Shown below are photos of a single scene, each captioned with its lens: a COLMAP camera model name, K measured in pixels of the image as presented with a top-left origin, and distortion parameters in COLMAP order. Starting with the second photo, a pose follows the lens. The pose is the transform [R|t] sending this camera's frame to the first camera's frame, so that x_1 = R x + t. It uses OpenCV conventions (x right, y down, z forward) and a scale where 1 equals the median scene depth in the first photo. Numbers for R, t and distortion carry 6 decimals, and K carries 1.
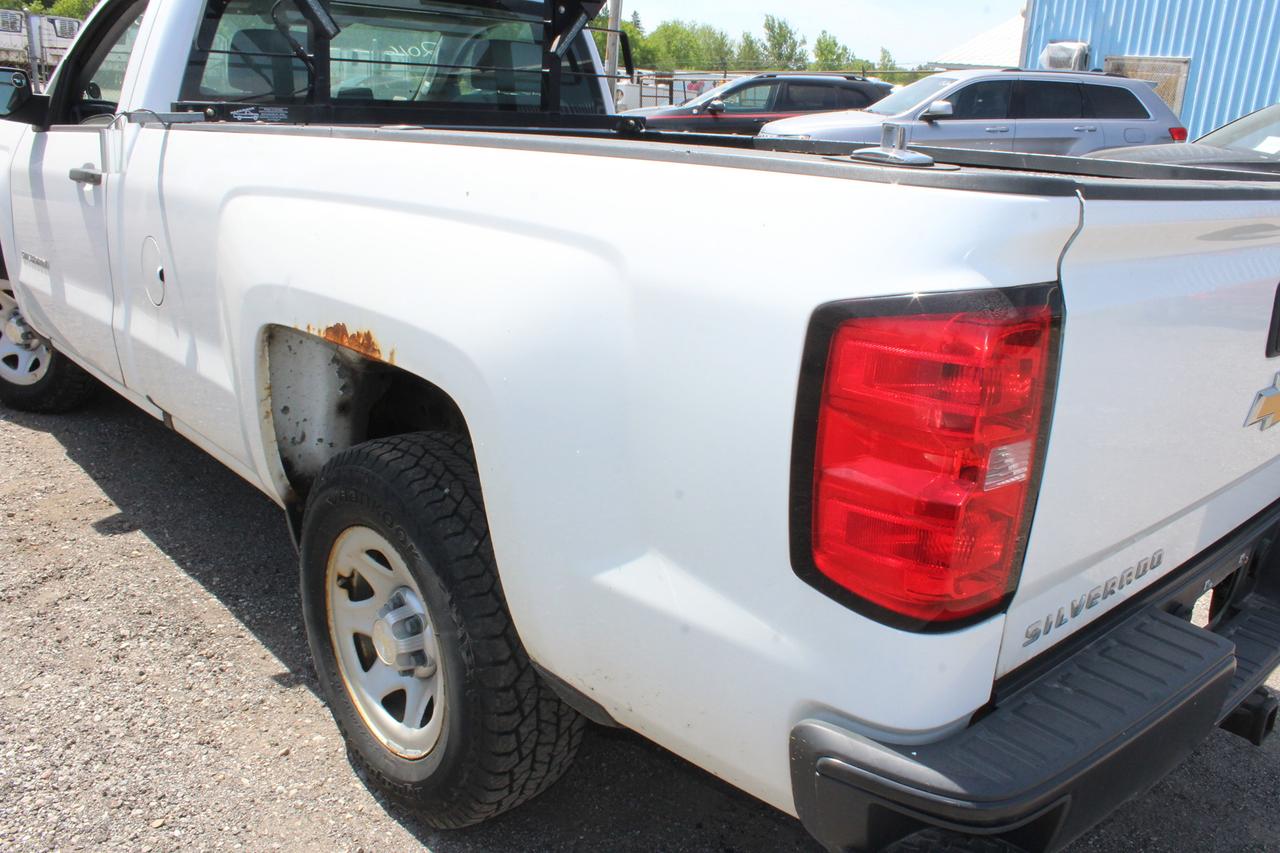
lens RADIAL K [[1071.0, 0, 642.0], [0, 1071.0, 403.1], [0, 0, 1]] dist [-0.166169, 0.149658]
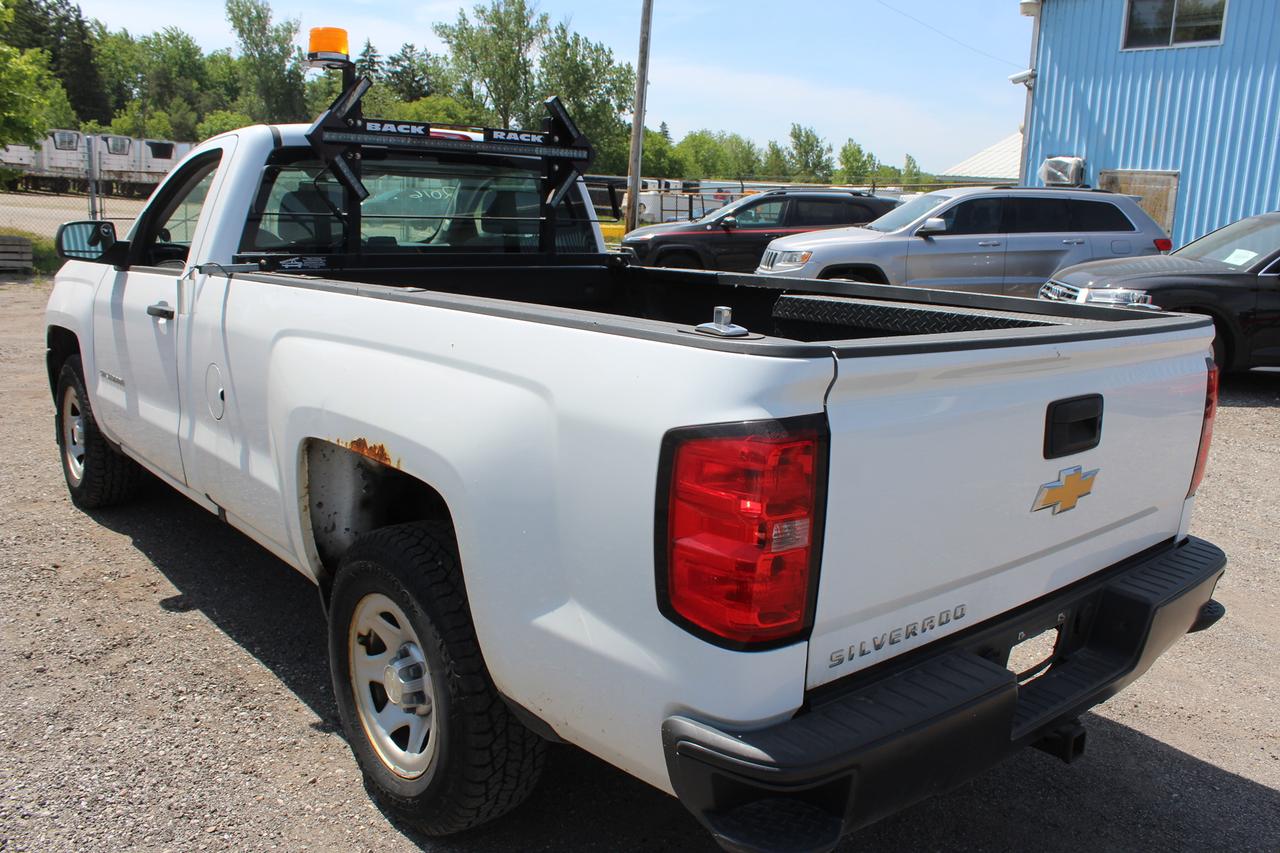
lens RADIAL K [[1078.1, 0, 657.1], [0, 1078.1, 407.6], [0, 0, 1]] dist [-0.158944, 0.138184]
pose [[0.999820, -0.003253, -0.018698, 0.082702], [0.001534, 0.995832, -0.091195, 0.007891], [0.018917, 0.091150, 0.995657, -0.247896]]
